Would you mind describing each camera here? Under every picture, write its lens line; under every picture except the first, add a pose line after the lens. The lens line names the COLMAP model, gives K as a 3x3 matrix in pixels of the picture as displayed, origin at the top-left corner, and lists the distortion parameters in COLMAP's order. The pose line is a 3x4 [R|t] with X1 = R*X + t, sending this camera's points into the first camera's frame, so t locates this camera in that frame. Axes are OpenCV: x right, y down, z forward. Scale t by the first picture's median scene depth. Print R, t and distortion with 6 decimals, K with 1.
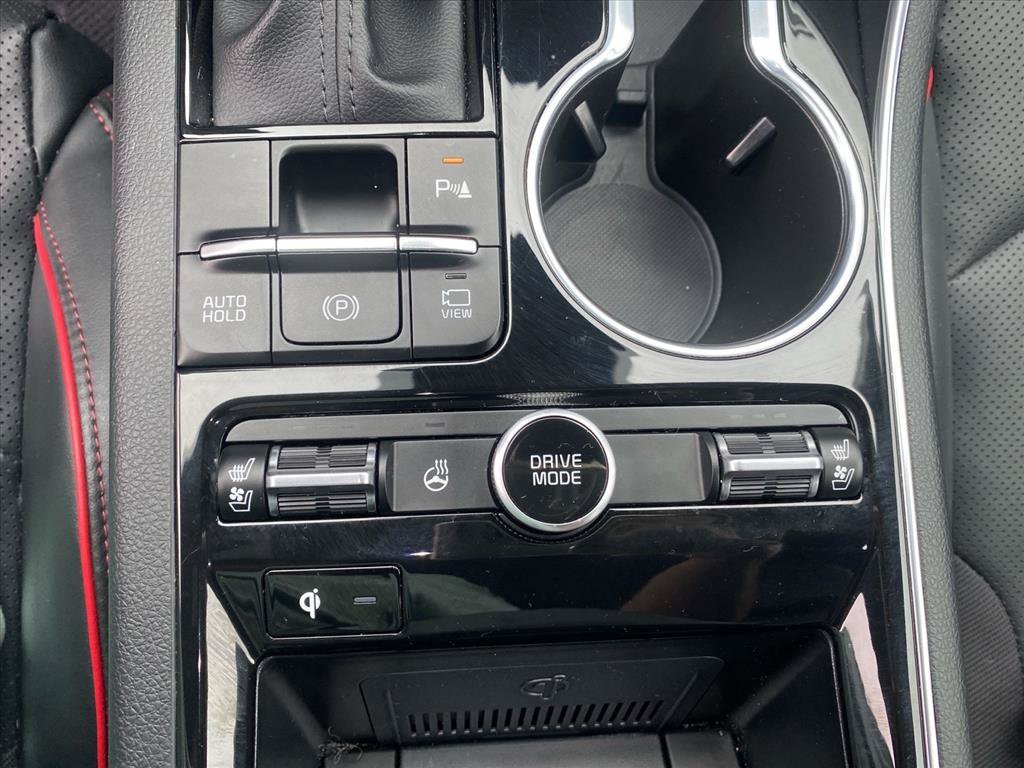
lens RADIAL K [[763.1, 0, 511.5], [0, 763.1, 416.0], [0, 0, 1]] dist [-0.047436, 0.000282]
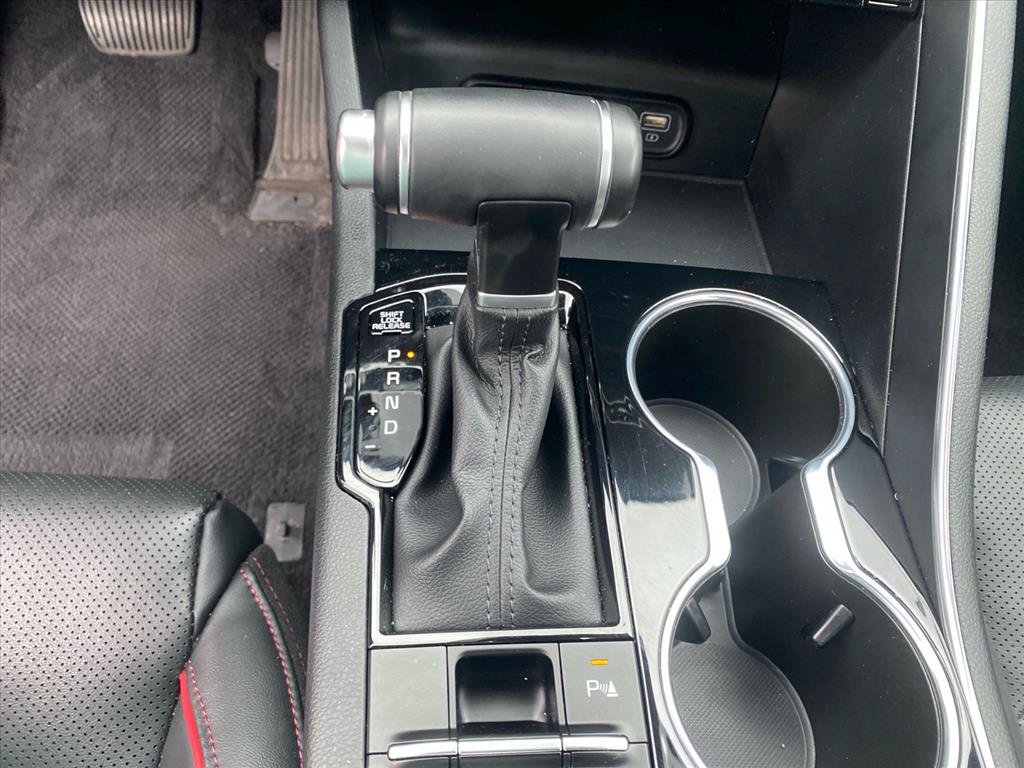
lens RADIAL K [[763.1, 0, 511.5], [0, 763.1, 416.0], [0, 0, 1]] dist [-0.047436, 0.000282]
pose [[0.999987, 0.000116, 0.005095, -0.215447], [0.002173, 0.894557, -0.446949, -0.149879], [-0.004610, 0.446954, 0.894545, -0.217692]]
